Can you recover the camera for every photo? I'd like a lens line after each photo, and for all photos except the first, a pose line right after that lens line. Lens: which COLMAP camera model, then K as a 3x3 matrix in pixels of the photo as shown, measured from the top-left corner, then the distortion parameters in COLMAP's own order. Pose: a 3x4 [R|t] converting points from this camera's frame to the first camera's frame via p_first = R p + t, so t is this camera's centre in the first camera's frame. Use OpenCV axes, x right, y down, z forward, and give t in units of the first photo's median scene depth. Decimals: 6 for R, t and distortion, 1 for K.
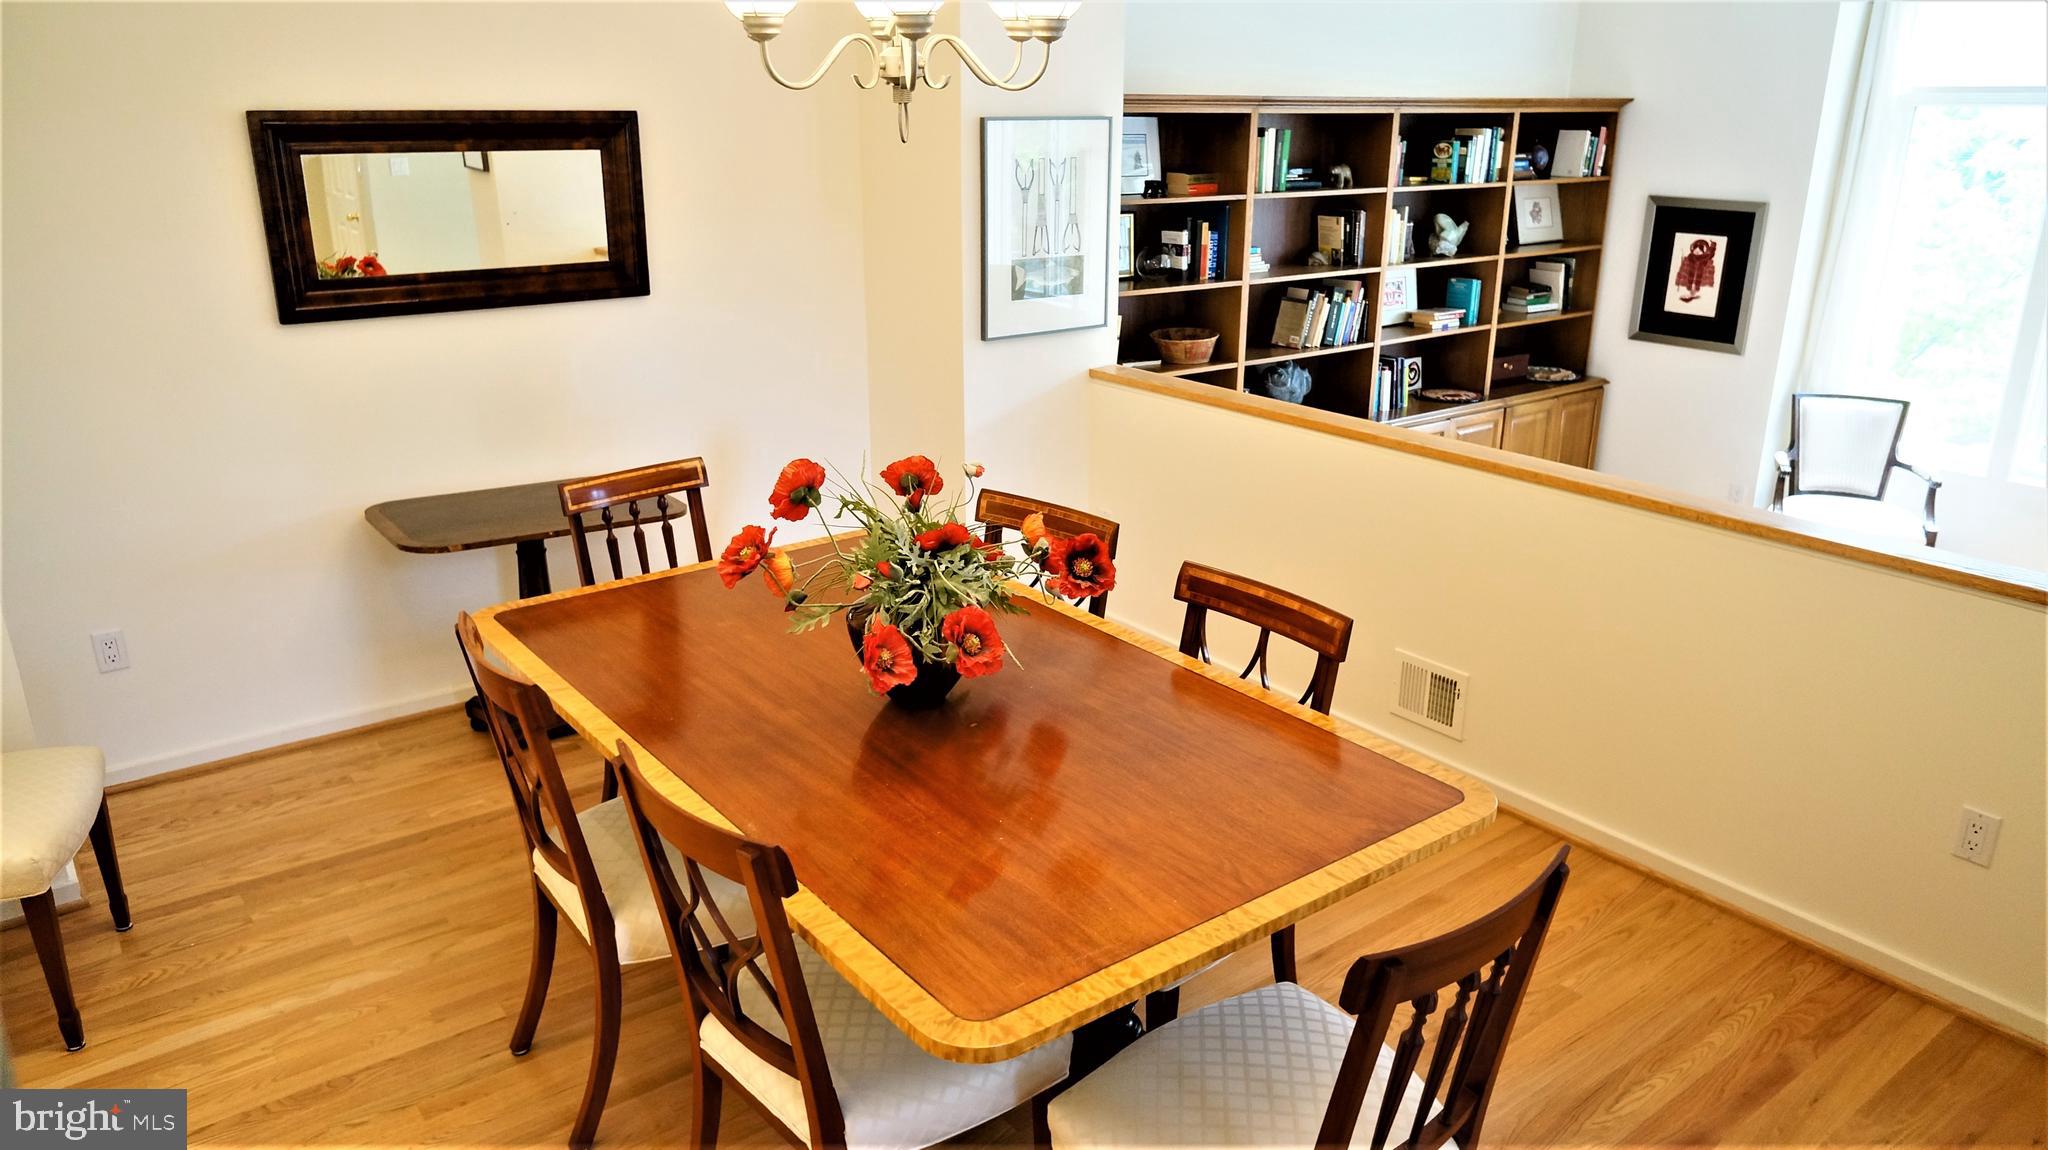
lens RADIAL K [[1397.9, 0, 1028.2], [0, 1397.9, 570.9], [0, 0, 1]] dist [-0.004478, 0.002130]
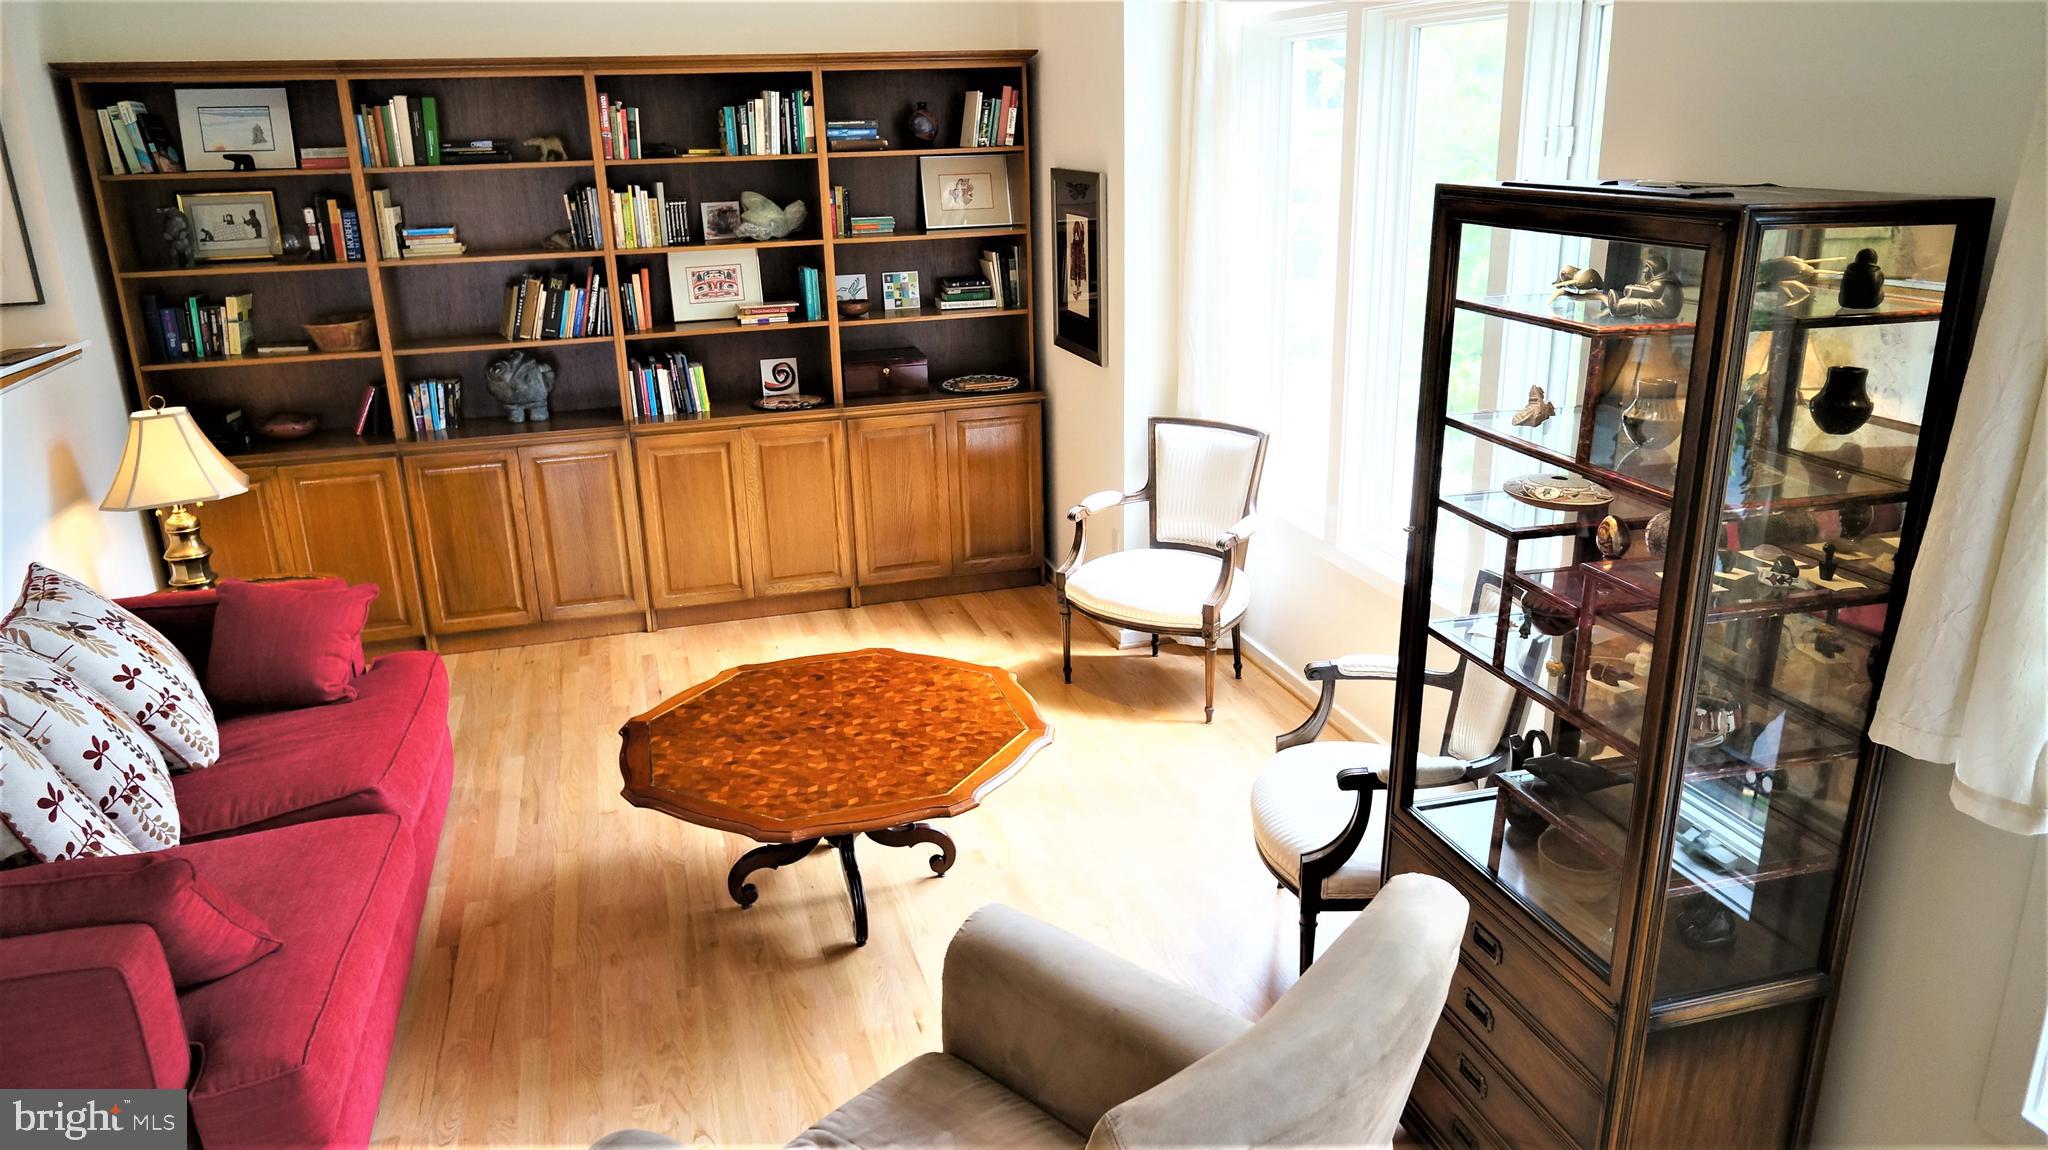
lens RADIAL K [[1397.9, 0, 1028.2], [0, 1397.9, 570.9], [0, 0, 1]] dist [-0.004478, 0.002130]
pose [[0.934996, 0.084818, -0.344366, 0.781740], [-0.086358, 0.996205, 0.010893, -0.046091], [0.343983, 0.019553, 0.938772, 0.253593]]
